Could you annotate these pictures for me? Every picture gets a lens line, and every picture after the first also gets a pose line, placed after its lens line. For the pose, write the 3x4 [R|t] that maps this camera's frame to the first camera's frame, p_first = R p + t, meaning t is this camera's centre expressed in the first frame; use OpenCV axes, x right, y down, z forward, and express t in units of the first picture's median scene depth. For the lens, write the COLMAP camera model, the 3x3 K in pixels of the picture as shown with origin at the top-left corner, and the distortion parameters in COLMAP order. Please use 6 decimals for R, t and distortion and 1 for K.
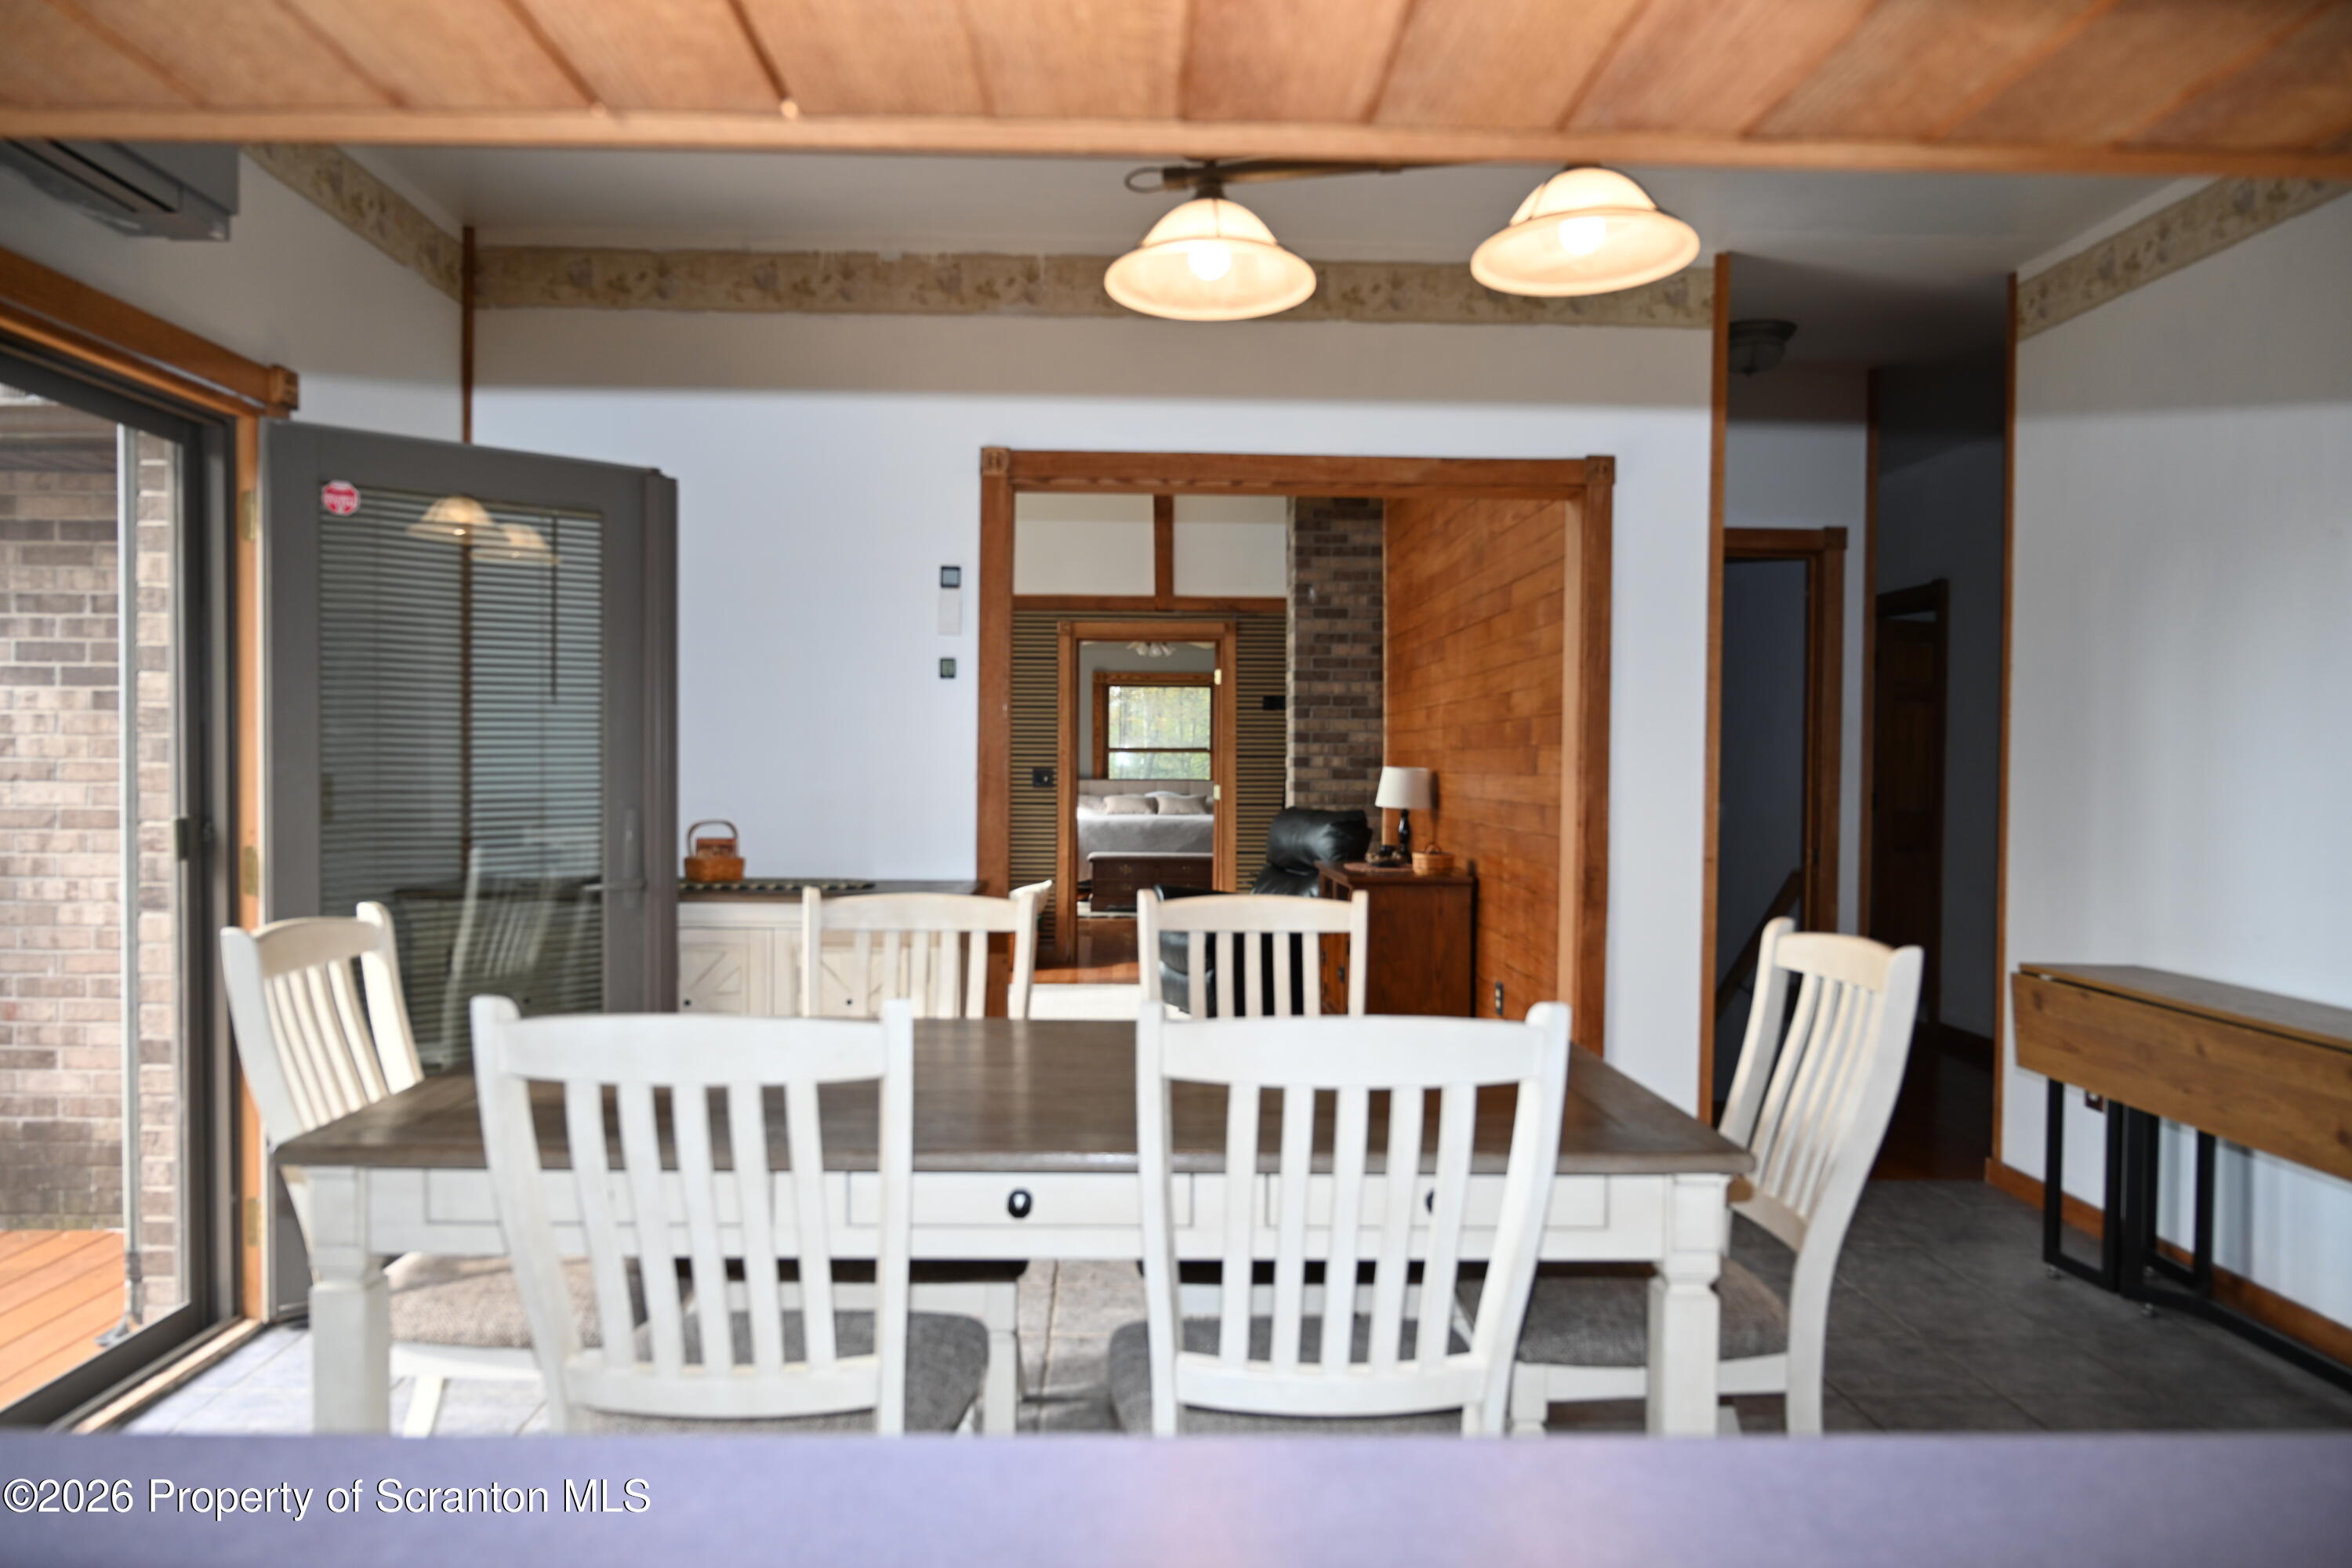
lens RADIAL K [[1566.4, 0, 1176.9], [0, 1566.4, 797.0], [0, 0, 1]] dist [-0.007611, -0.000670]
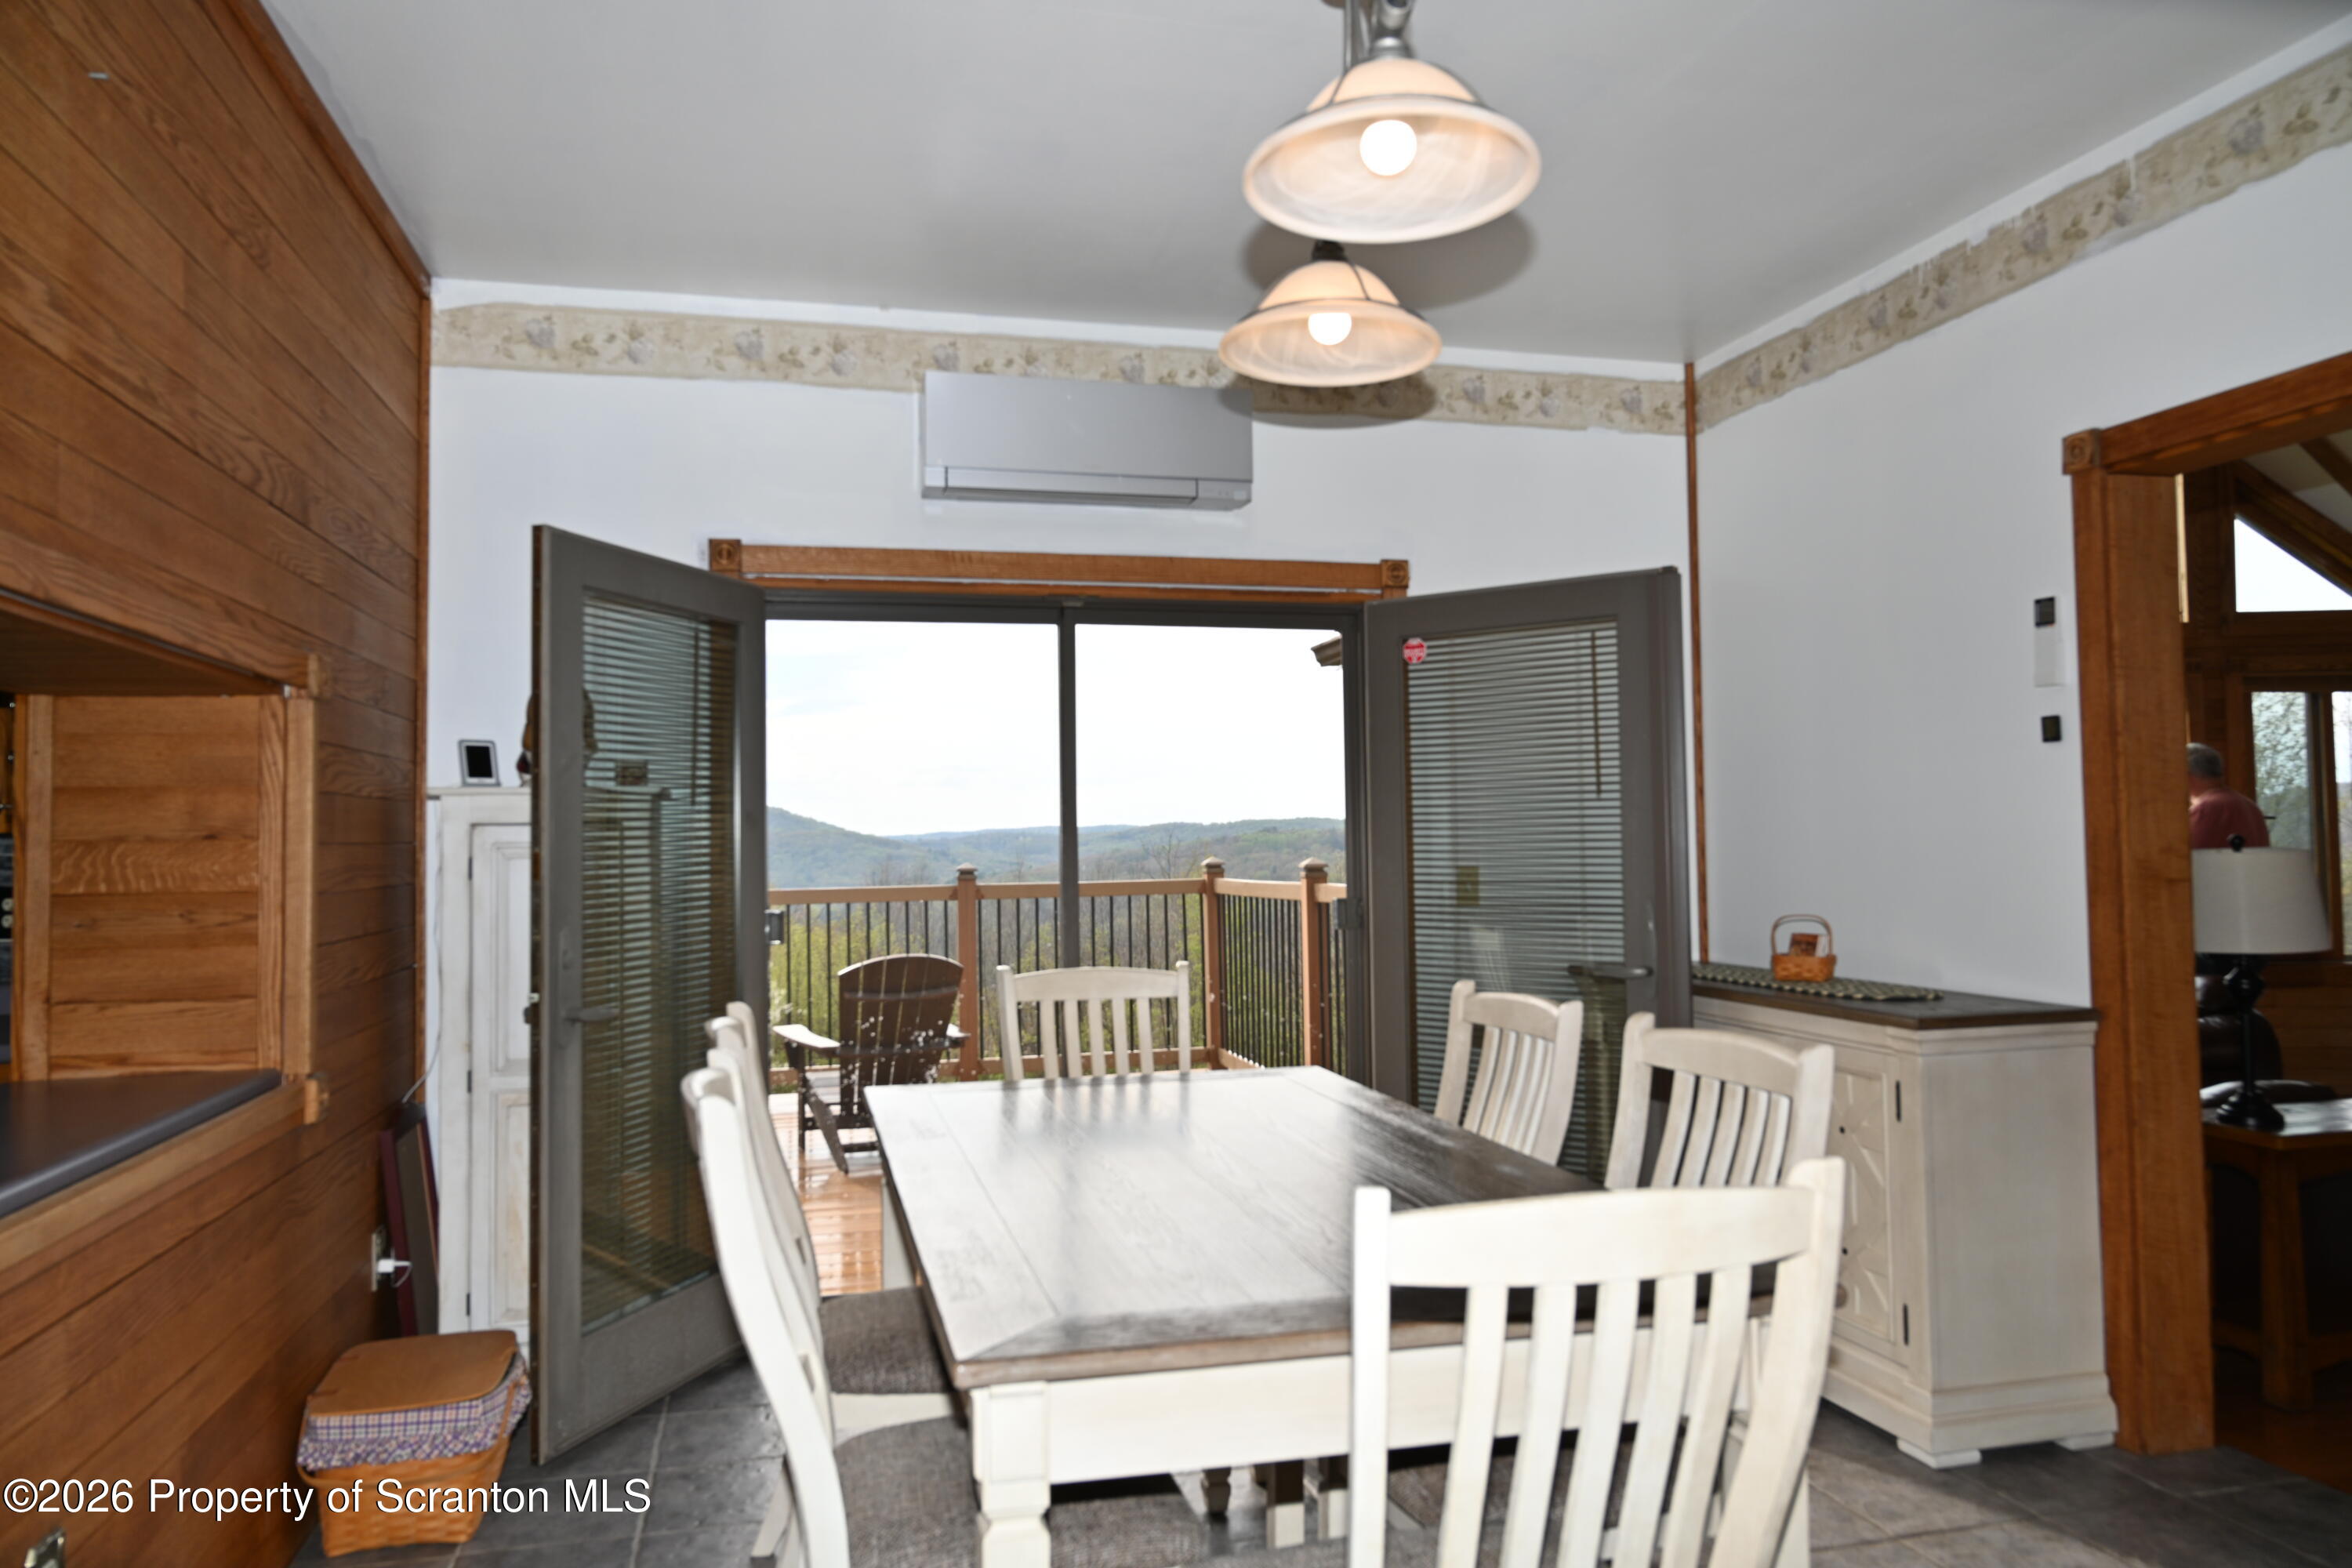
lens RADIAL K [[1566.4, 0, 1182.3], [0, 1566.4, 788.3], [0, 0, 1]] dist [-0.007611, -0.000670]
pose [[0.214754, -0.044043, -0.975675, 0.519599], [-0.008004, 0.998870, -0.046852, -0.013183], [0.976635, 0.017871, 0.214158, 0.417935]]
